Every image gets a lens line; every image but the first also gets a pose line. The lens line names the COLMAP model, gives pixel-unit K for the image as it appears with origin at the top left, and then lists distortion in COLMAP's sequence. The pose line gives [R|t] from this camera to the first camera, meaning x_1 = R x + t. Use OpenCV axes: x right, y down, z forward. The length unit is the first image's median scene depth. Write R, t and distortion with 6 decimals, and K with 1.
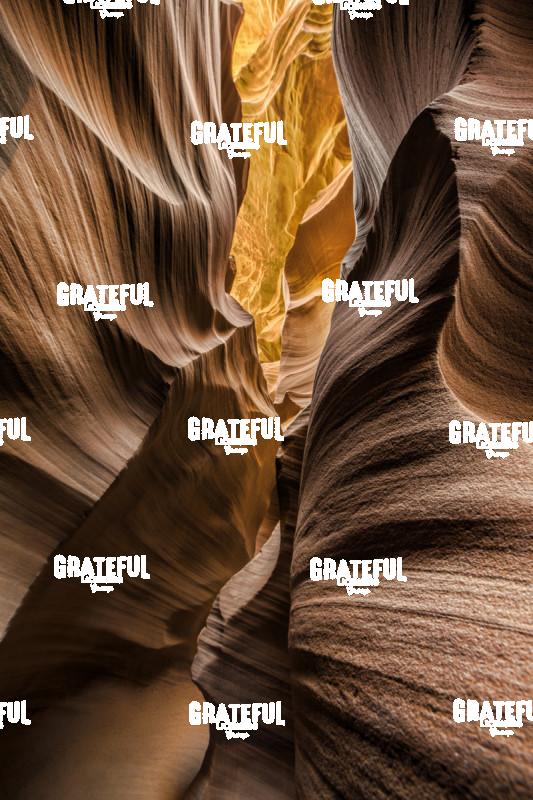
lens RADIAL K [[401.4, 0, 266.6], [0, 401.4, 428.7], [0, 0, 1]] dist [-0.036212, 0.017703]
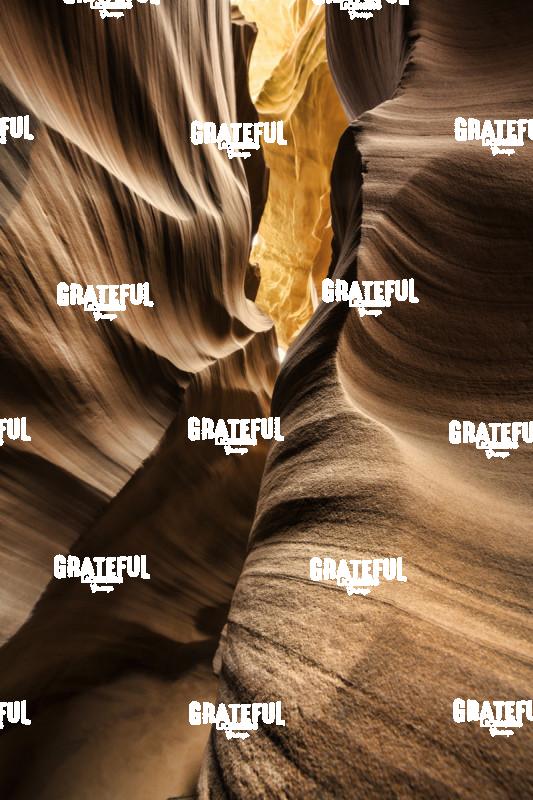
lens RADIAL K [[401.4, 0, 266.6], [0, 401.4, 428.7], [0, 0, 1]] dist [-0.036212, 0.017703]
pose [[0.994126, -0.010625, -0.107708, 0.112268], [0.009531, 0.999898, -0.010675, 0.010667], [0.107811, 0.009585, 0.994125, -0.037224]]
